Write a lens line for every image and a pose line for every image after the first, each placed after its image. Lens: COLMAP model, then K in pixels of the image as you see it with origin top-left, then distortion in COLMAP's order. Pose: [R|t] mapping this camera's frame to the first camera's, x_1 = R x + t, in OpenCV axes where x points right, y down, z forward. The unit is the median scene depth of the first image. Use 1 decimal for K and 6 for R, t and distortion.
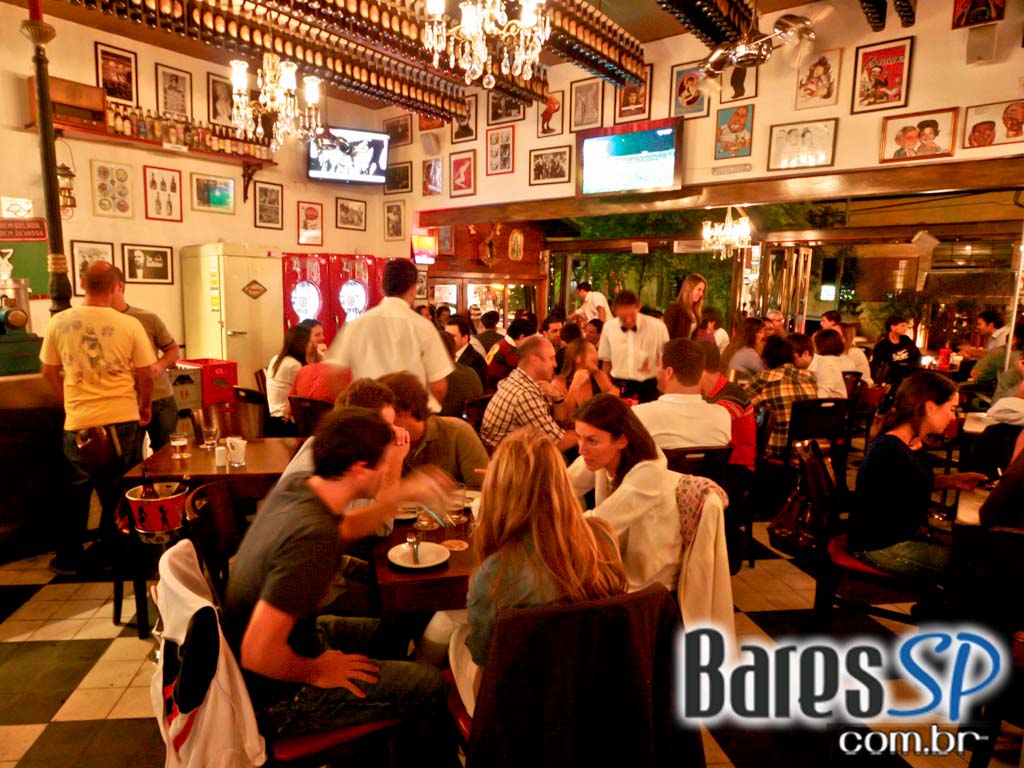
lens RADIAL K [[643.9, 0, 513.8], [0, 643.9, 360.7], [0, 0, 1]] dist [0.002524, 0.000305]
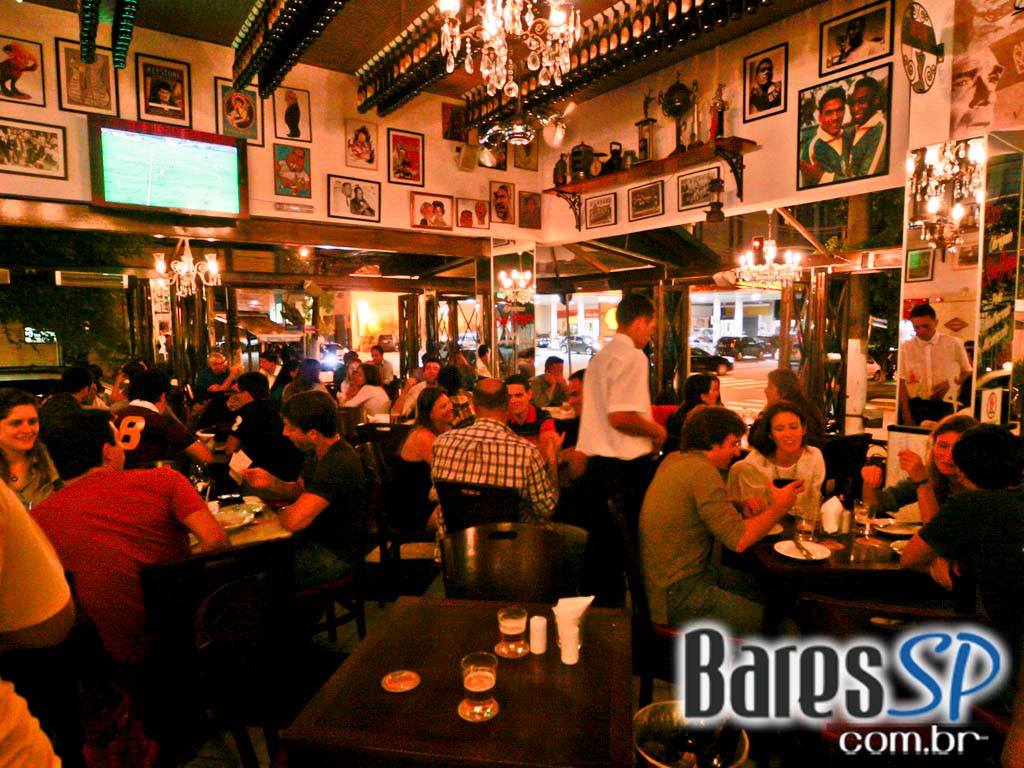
lens RADIAL K [[643.9, 0, 511.9], [0, 643.9, 383.4], [0, 0, 1]] dist [0.002524, 0.000305]
pose [[0.315763, -0.089718, 0.944587, -0.561658], [0.115493, 0.991751, 0.055590, -0.049404], [-0.941783, 0.091540, 0.323520, 0.421074]]
